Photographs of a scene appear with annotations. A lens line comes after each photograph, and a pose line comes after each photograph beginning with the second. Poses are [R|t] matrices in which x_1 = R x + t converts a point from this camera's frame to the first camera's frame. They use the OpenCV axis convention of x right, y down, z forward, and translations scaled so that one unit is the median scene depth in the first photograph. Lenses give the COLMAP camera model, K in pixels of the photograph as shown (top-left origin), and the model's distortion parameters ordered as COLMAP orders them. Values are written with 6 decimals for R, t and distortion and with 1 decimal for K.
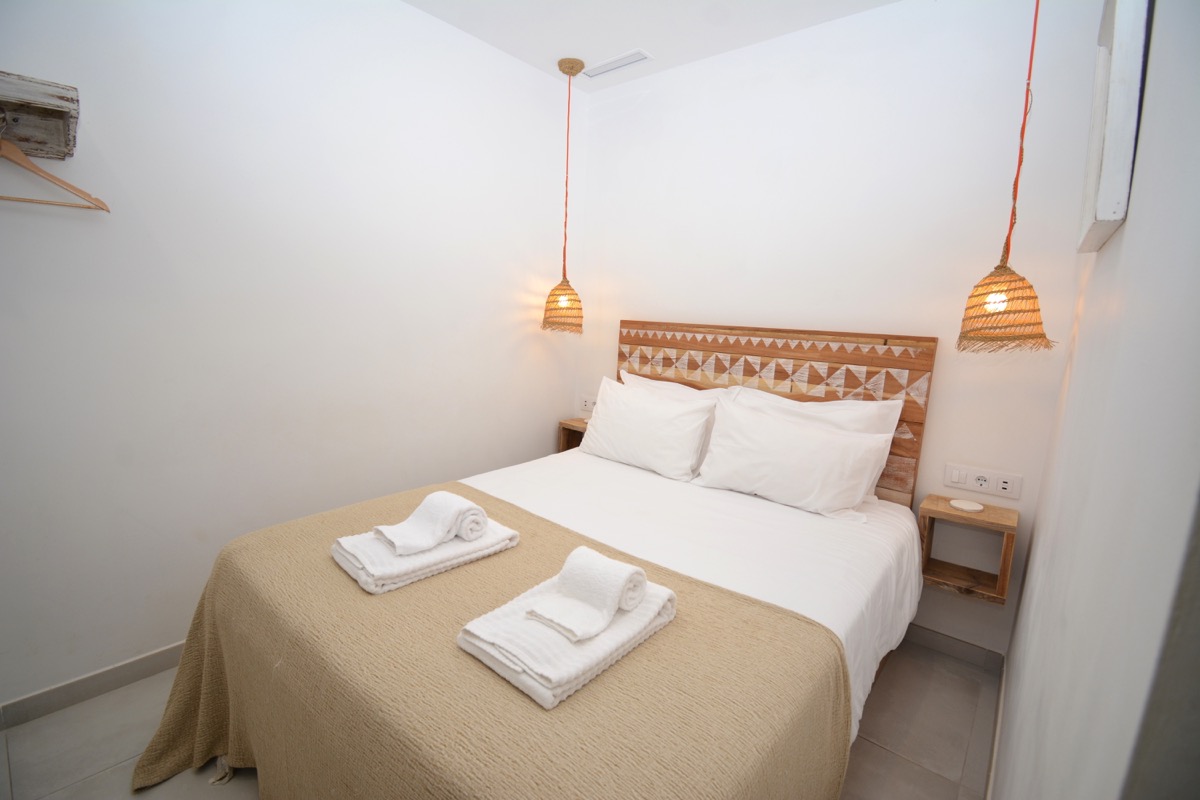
lens RADIAL K [[522.3, 0, 591.1], [0, 522.3, 397.2], [0, 0, 1]] dist [0.013507, -0.019780]
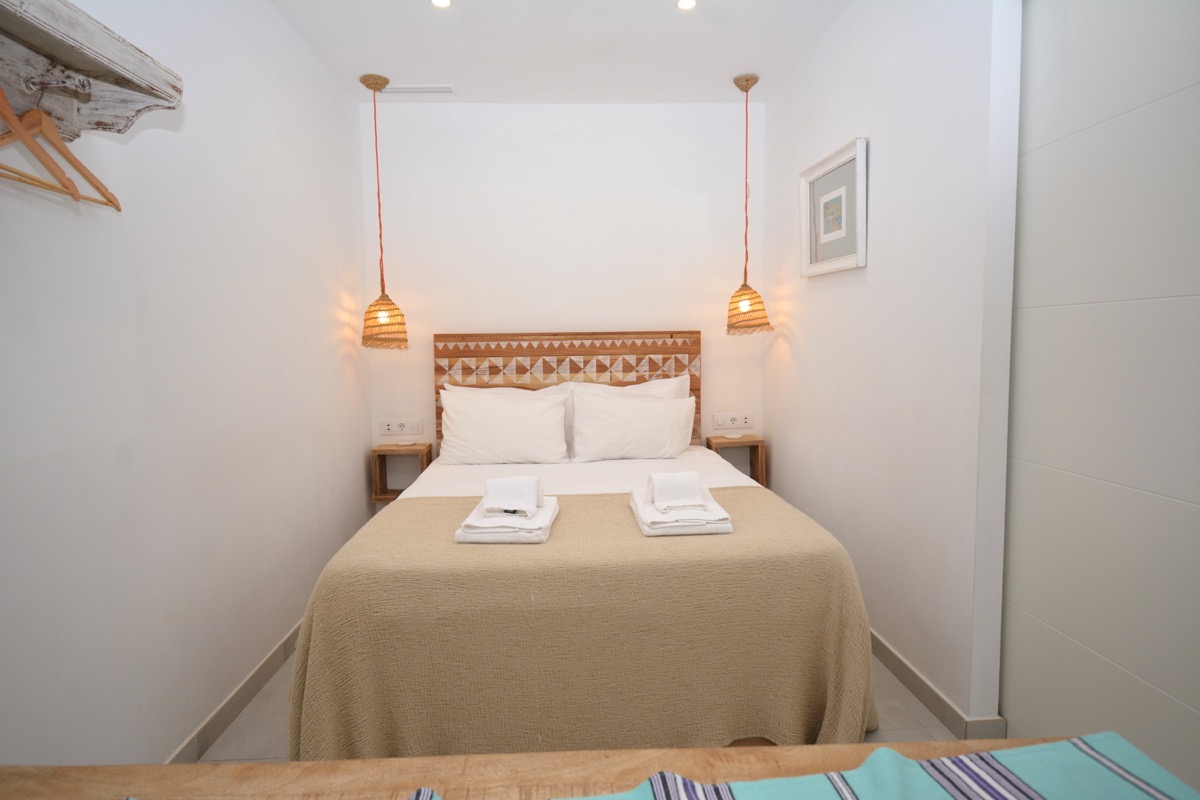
lens RADIAL K [[657.9, 0, 601.0], [0, 657.9, 400.9], [0, 0, 1]] dist [-0.013973, -0.000810]
pose [[0.724783, -0.112071, 0.679802, -0.710173], [0.155857, 0.987774, -0.003327, 0.038806], [-0.671118, 0.108363, 0.733388, -0.145778]]
